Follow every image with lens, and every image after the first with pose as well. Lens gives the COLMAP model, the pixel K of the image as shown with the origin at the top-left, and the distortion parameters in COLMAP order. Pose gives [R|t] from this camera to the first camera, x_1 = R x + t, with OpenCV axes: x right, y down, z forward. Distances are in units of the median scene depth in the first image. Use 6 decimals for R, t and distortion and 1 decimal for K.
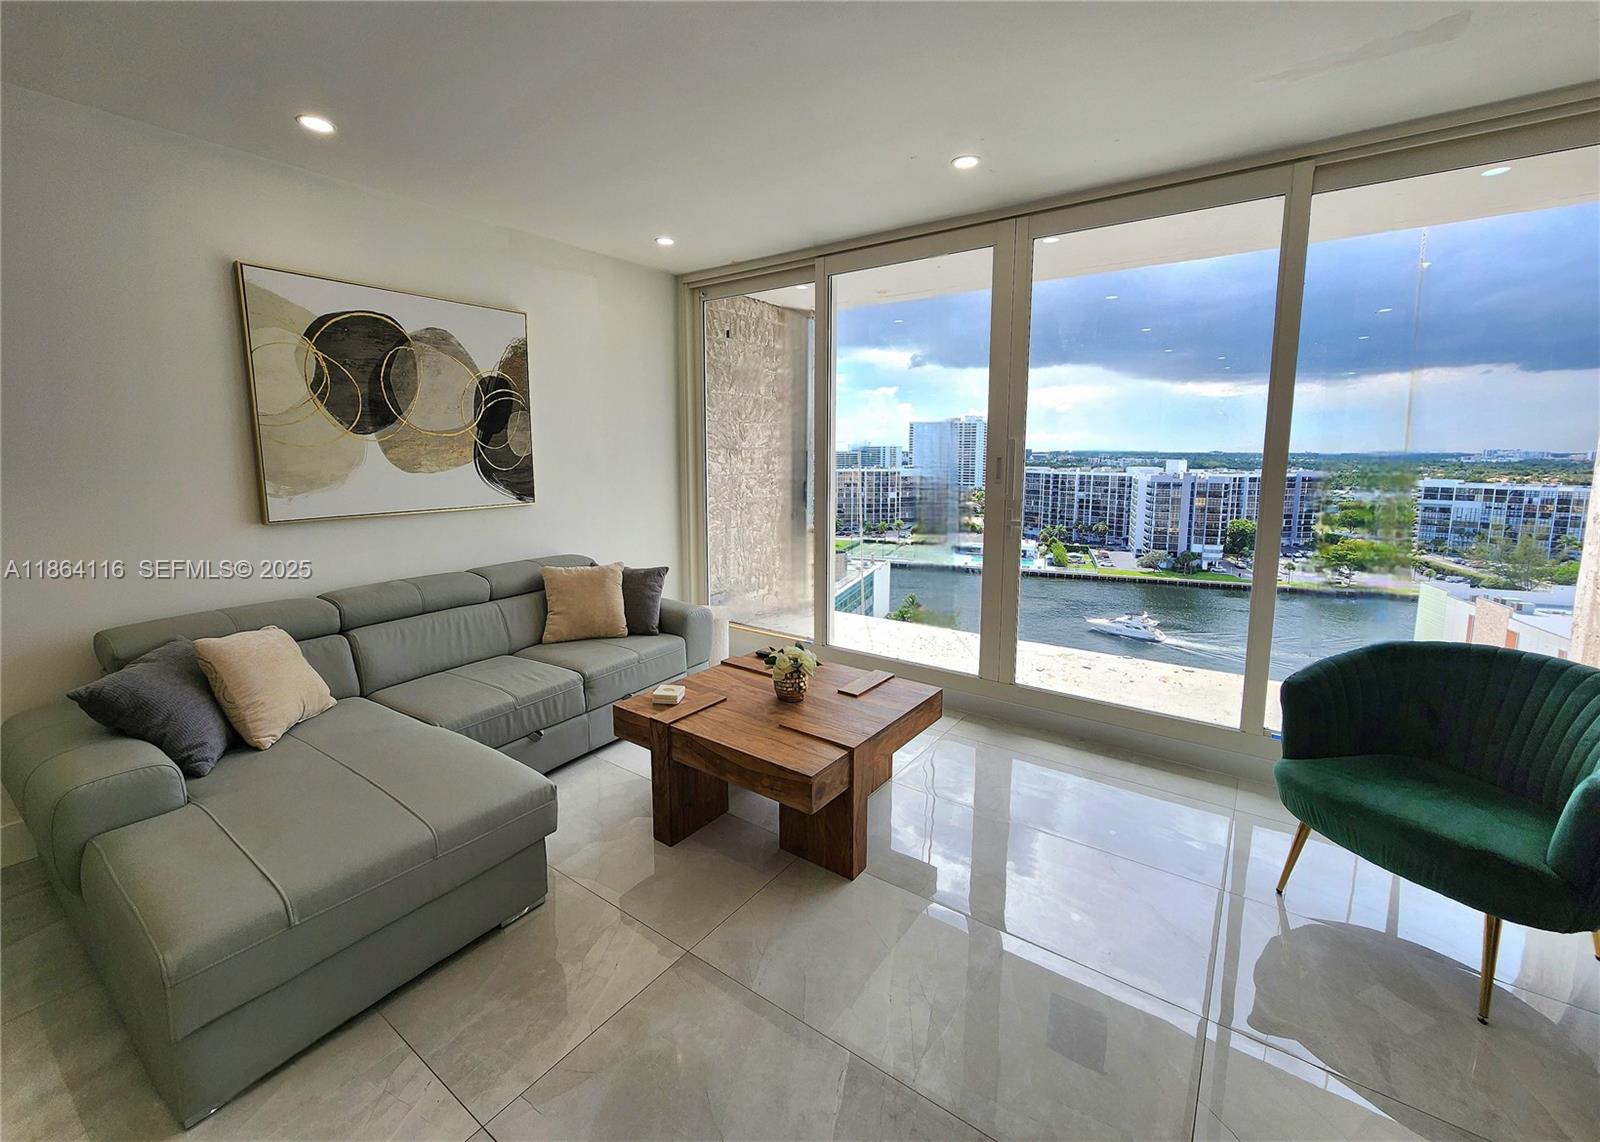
lens RADIAL K [[662.3, 0, 787.4], [0, 662.3, 533.2], [0, 0, 1]] dist [0.000141, 0.000175]
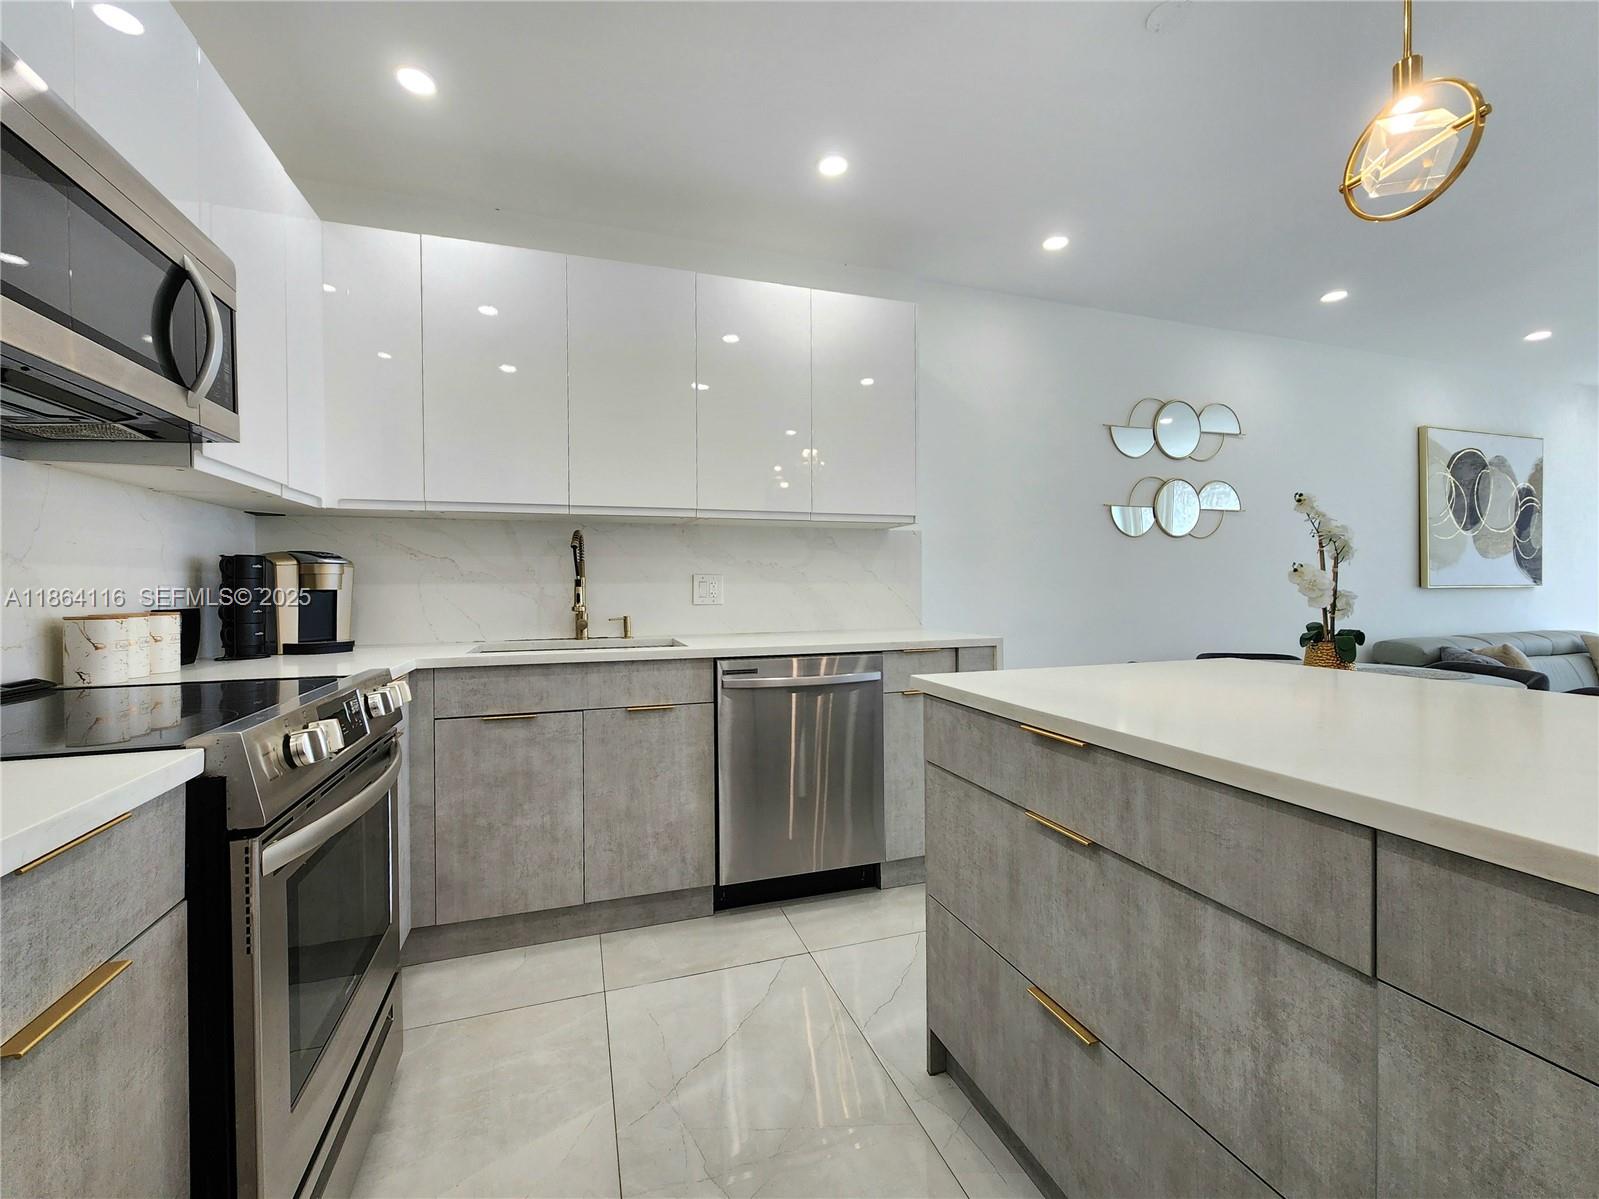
lens RADIAL K [[659.3, 0, 796.3], [0, 659.3, 593.3], [0, 0, 1]] dist [0.001372, 0.000225]
pose [[0.812584, 0.000522, -0.582844, -0.884398], [-0.070517, 0.992742, -0.097424, 0.209387], [0.578563, 0.120266, 0.806723, -0.907928]]
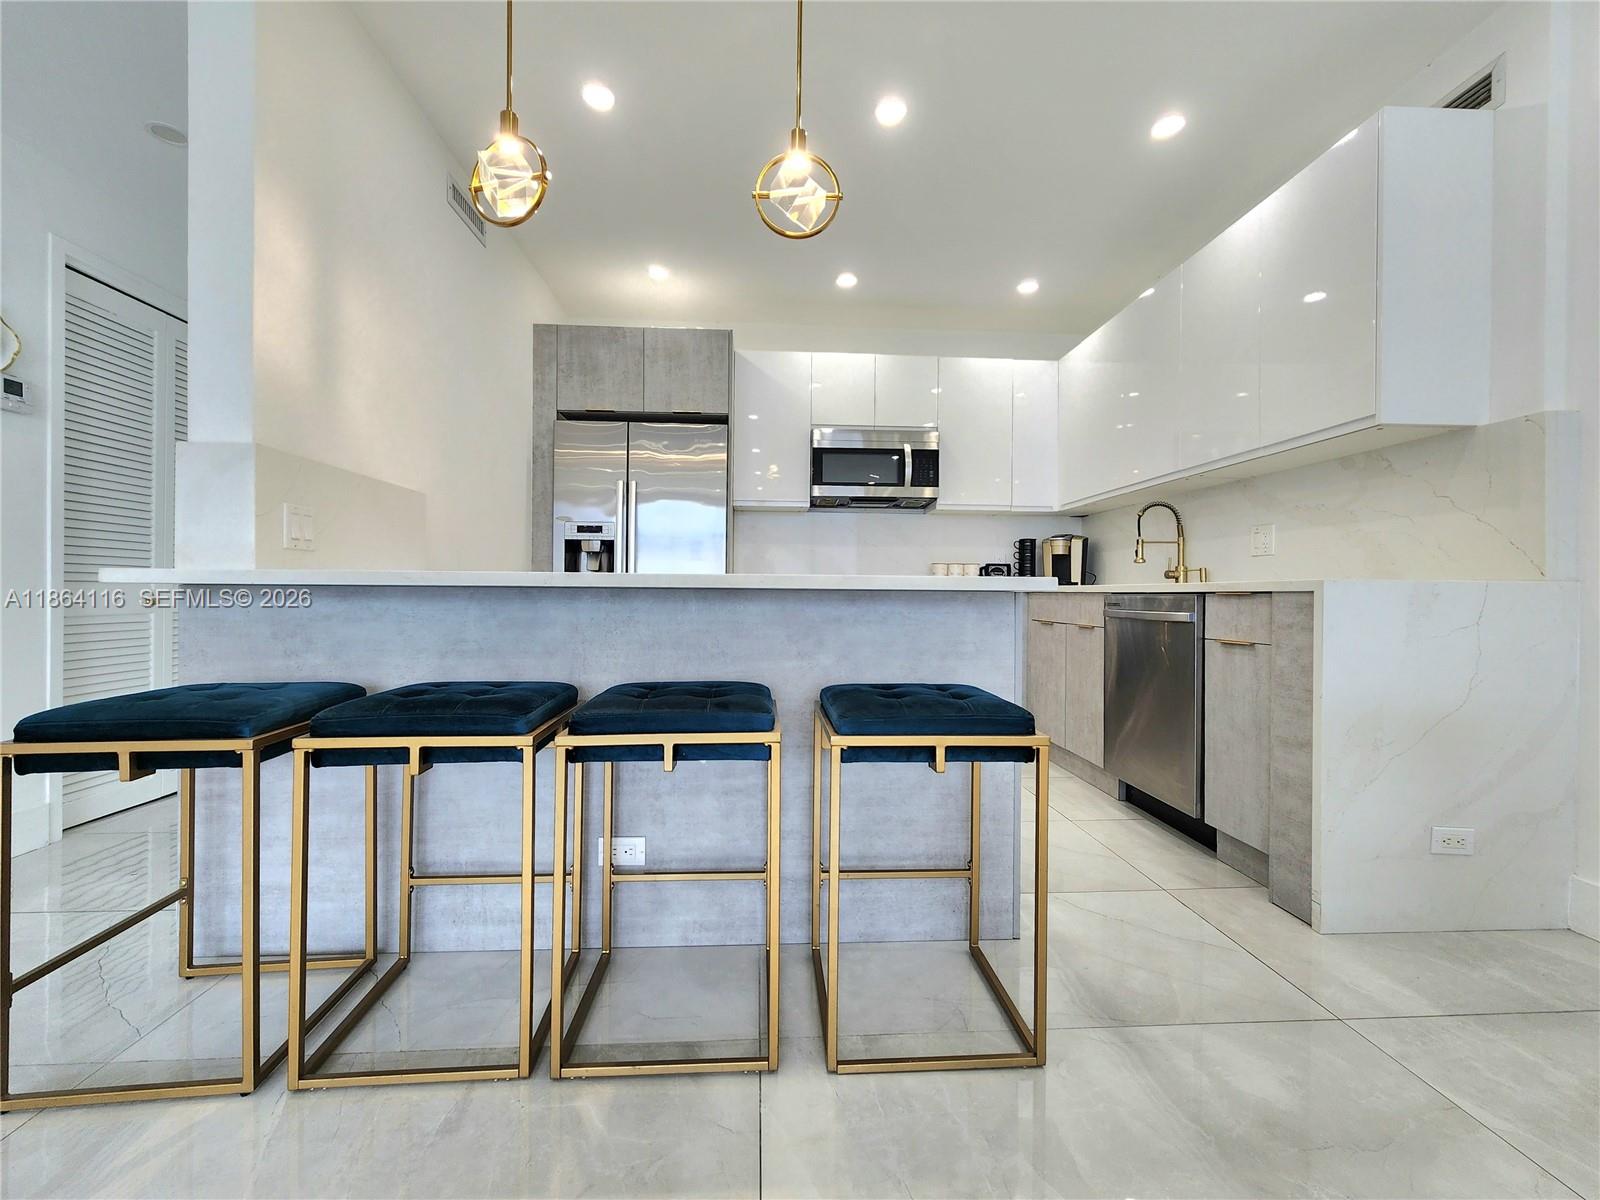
lens RADIAL K [[669.8, 0, 800.7], [0, 669.8, 594.3], [0, 0, 1]] dist [0.000610, -0.000032]
pose [[-0.767126, -0.004486, -0.641481, -0.487492], [-0.092961, 0.990198, 0.104245, 0.164469], [0.634725, 0.139602, -0.760023, -0.025096]]
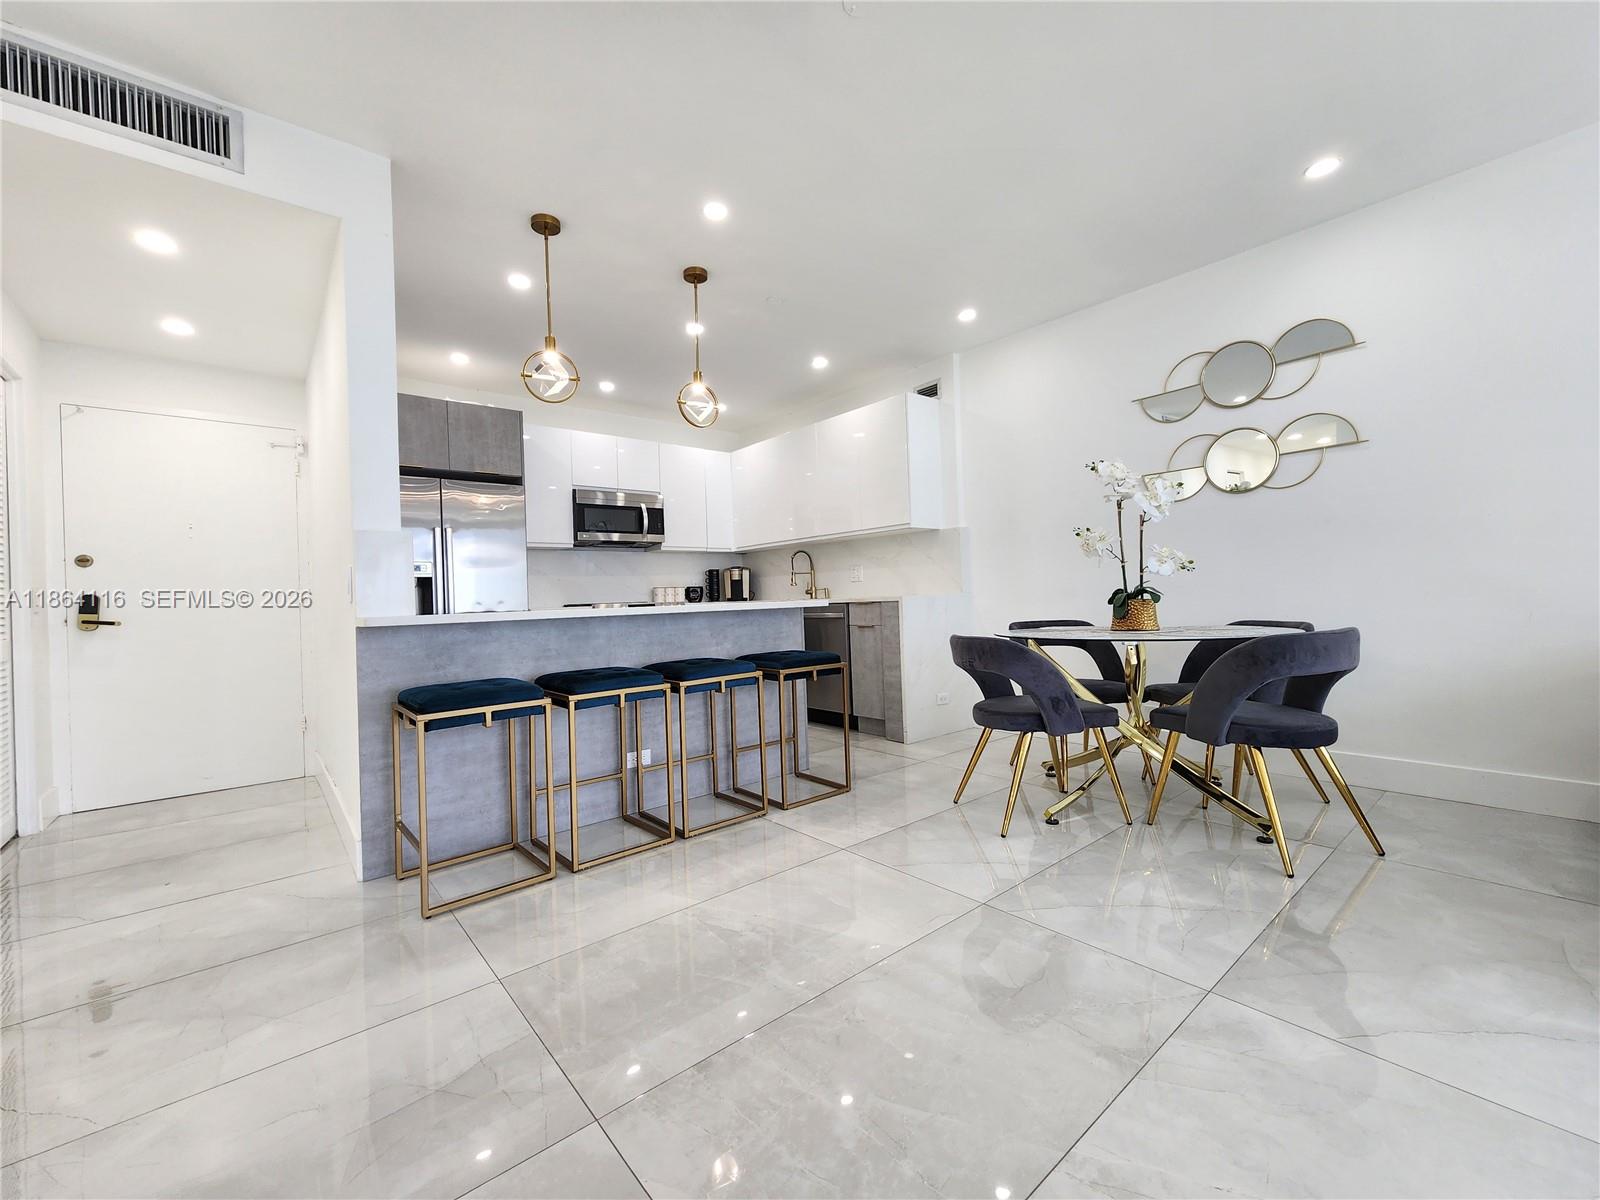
lens RADIAL K [[659.7, 0, 796.8], [0, 659.7, 593.8], [0, 0, 1]] dist [0.001372, 0.000225]
pose [[-0.237212, 0.001646, -0.971456, 0.100786], [-0.094202, 0.995247, 0.024689, 0.153731], [0.966880, 0.097370, -0.235930, -0.065036]]
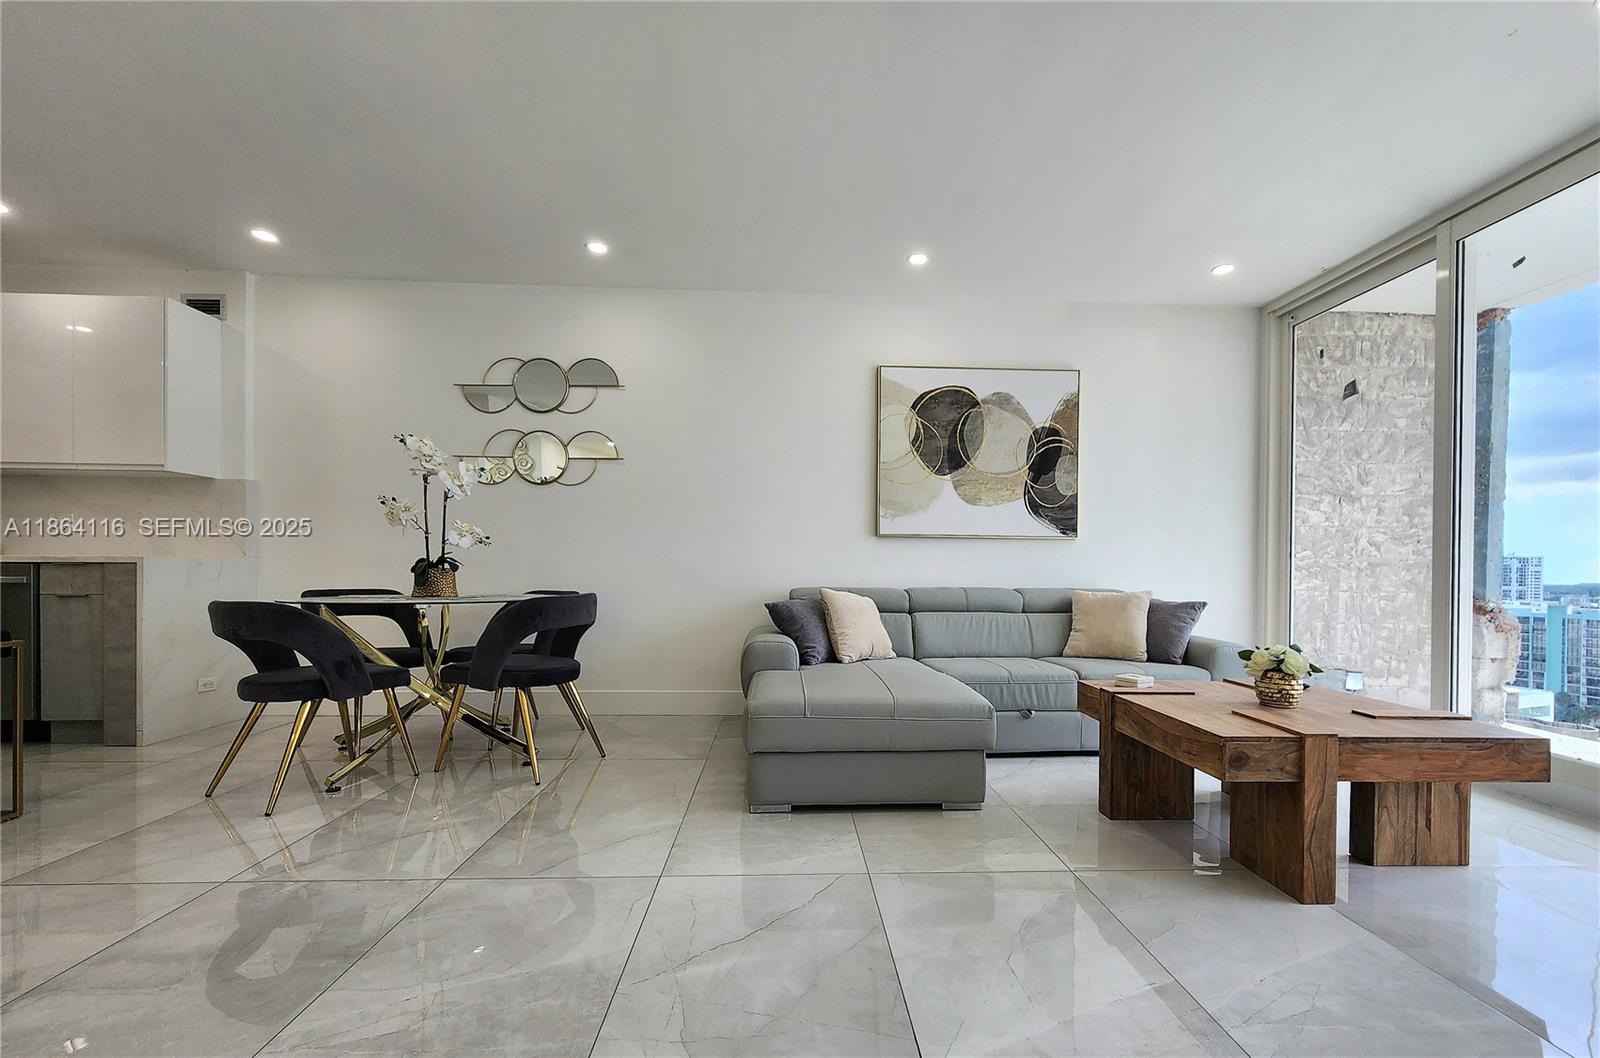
lens RADIAL K [[673.8, 0, 815.4], [0, 673.8, 570.5], [0, 0, 1]] dist [0.000685, 0.000376]
pose [[0.631512, 0.007961, -0.775325, 0.233156], [-0.110304, 0.990700, -0.079671, 0.160275], [0.767480, 0.135835, 0.626517, -0.027315]]
